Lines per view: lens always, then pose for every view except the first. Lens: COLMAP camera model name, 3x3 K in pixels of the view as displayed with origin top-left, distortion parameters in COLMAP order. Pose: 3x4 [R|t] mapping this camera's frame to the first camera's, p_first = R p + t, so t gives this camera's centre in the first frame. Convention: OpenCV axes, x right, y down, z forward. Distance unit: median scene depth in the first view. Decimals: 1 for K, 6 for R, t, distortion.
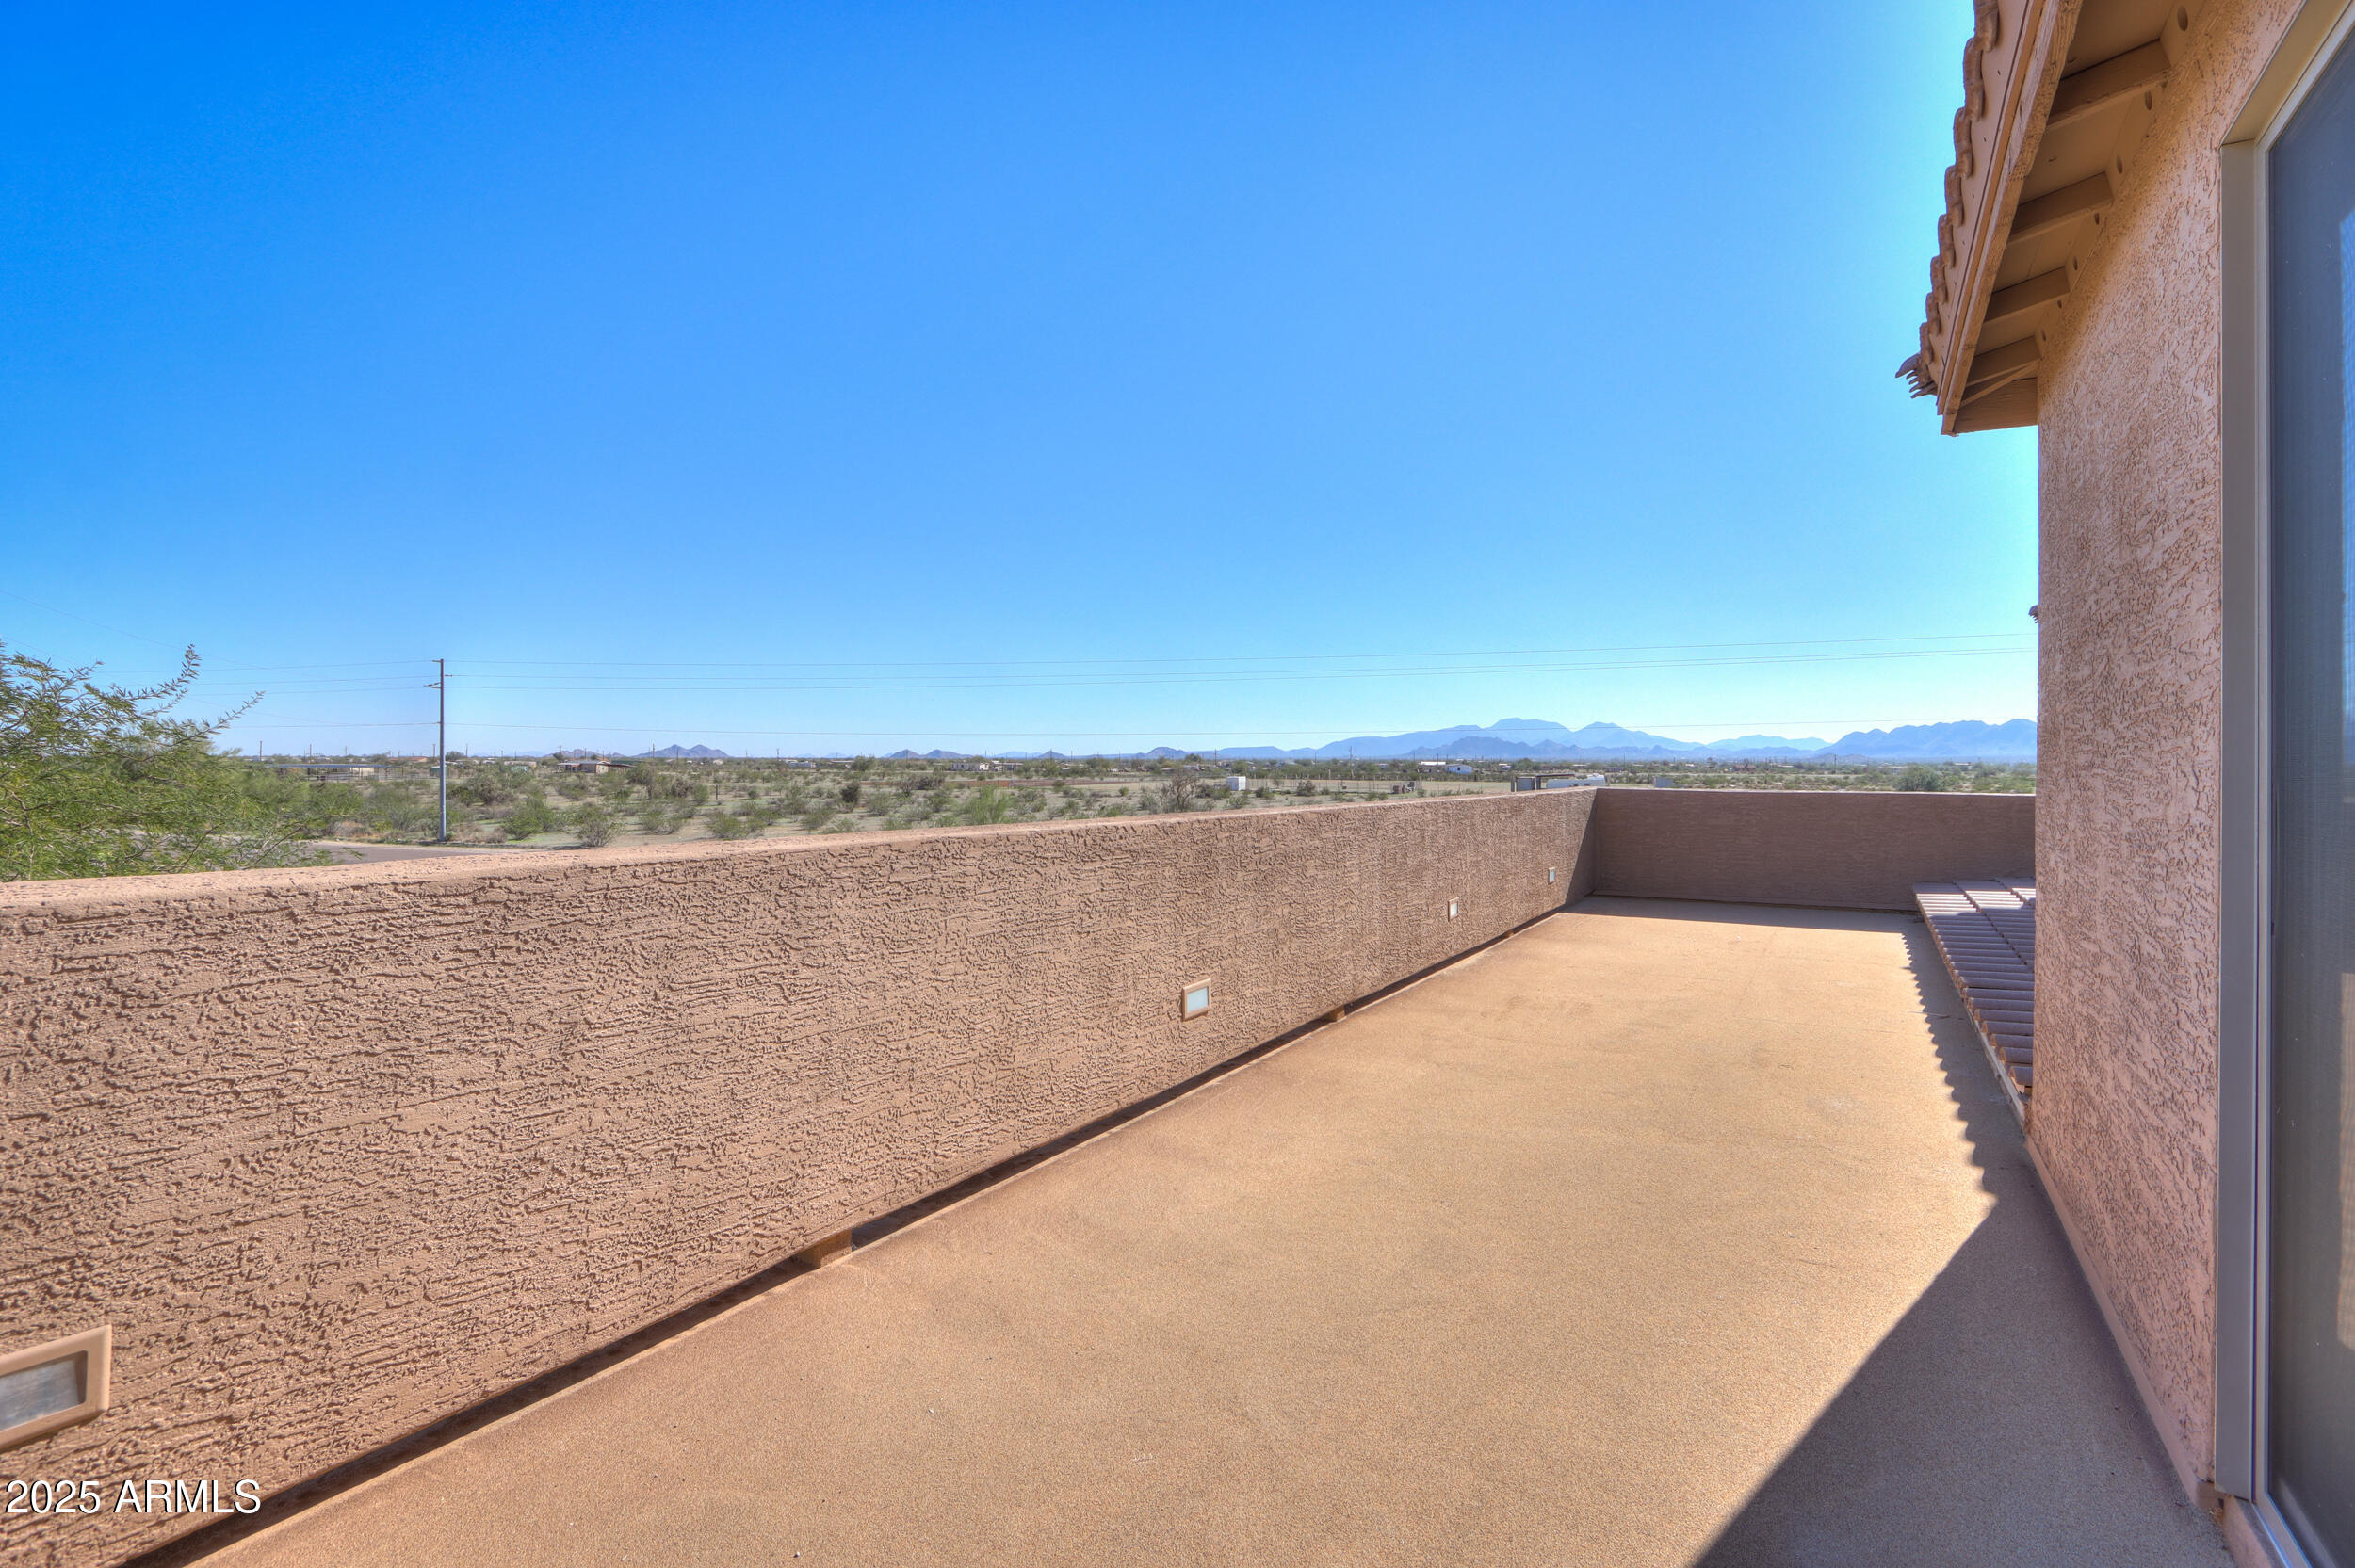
lens RADIAL K [[1108.9, 0, 1192.6], [0, 1108.9, 761.8], [0, 0, 1]] dist [-0.008338, -0.000525]
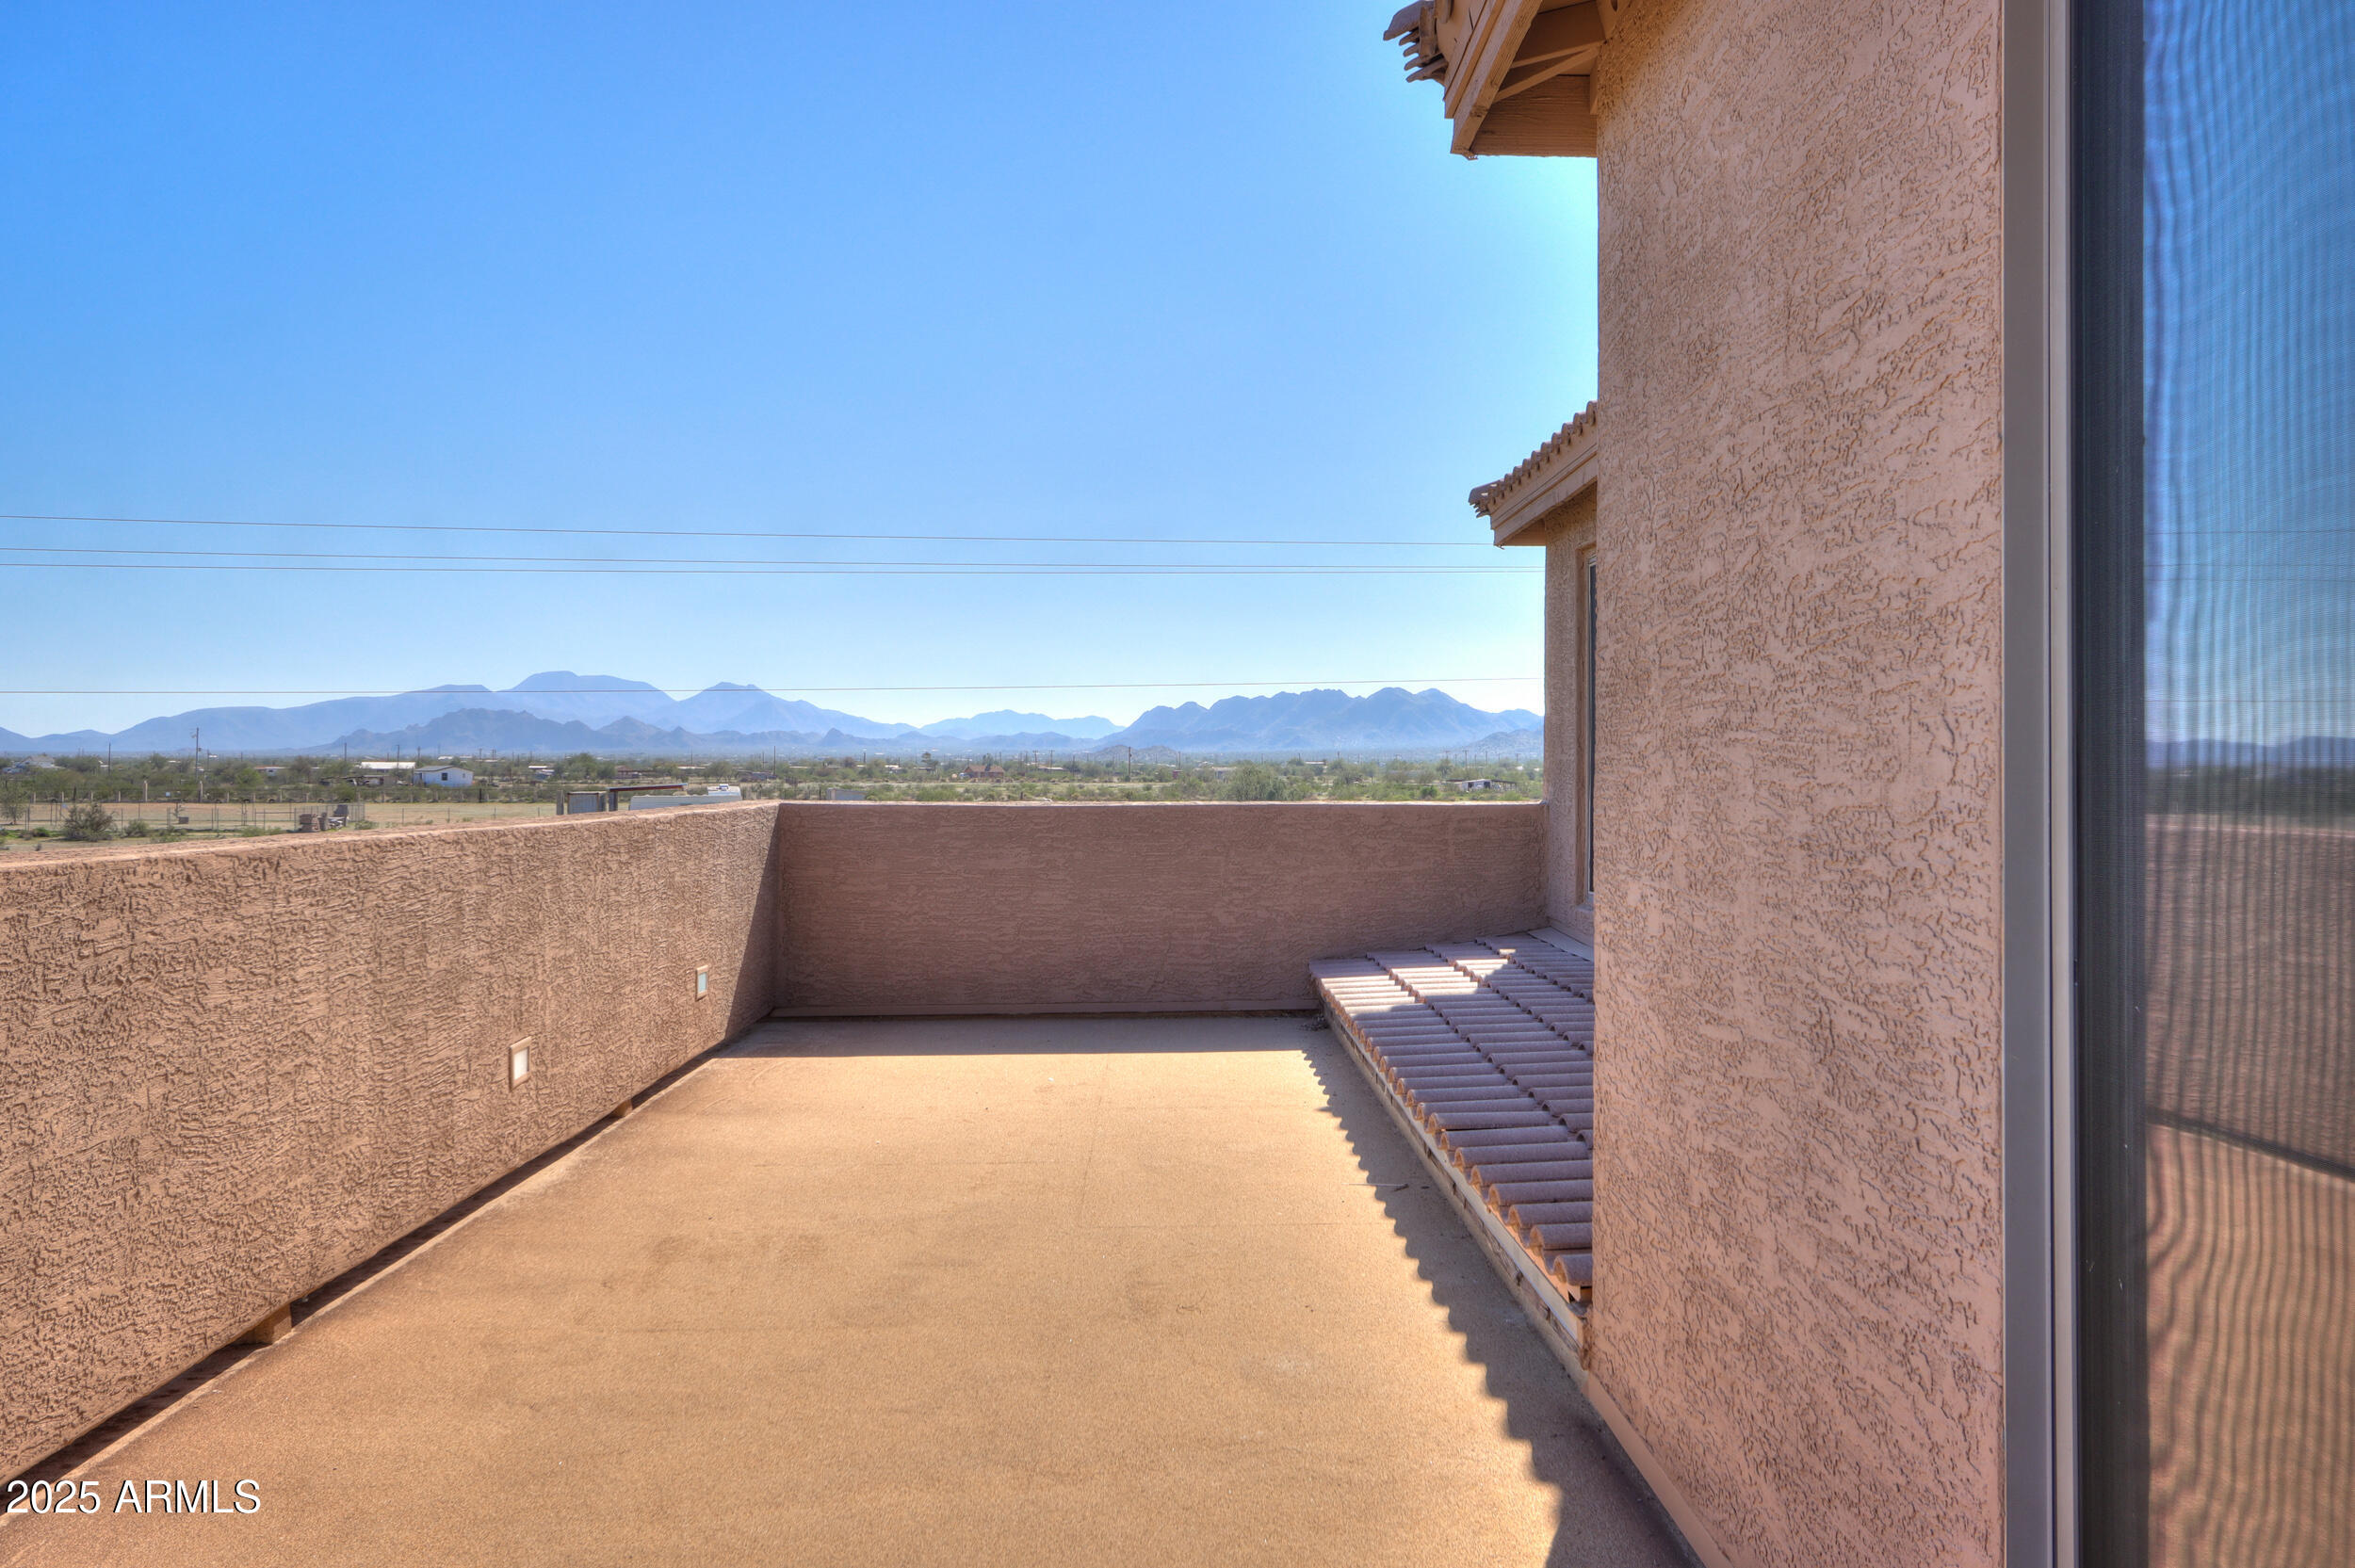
lens RADIAL K [[2262.4, 0, 1182.4], [0, 2262.4, 742.0], [0, 0, 1]] dist [0.007788, 0.012540]
pose [[0.845370, 0.001554, 0.534180, -0.057787], [0.004552, 0.999938, -0.010113, 0.016591], [-0.534162, 0.010981, 0.845311, 0.093955]]
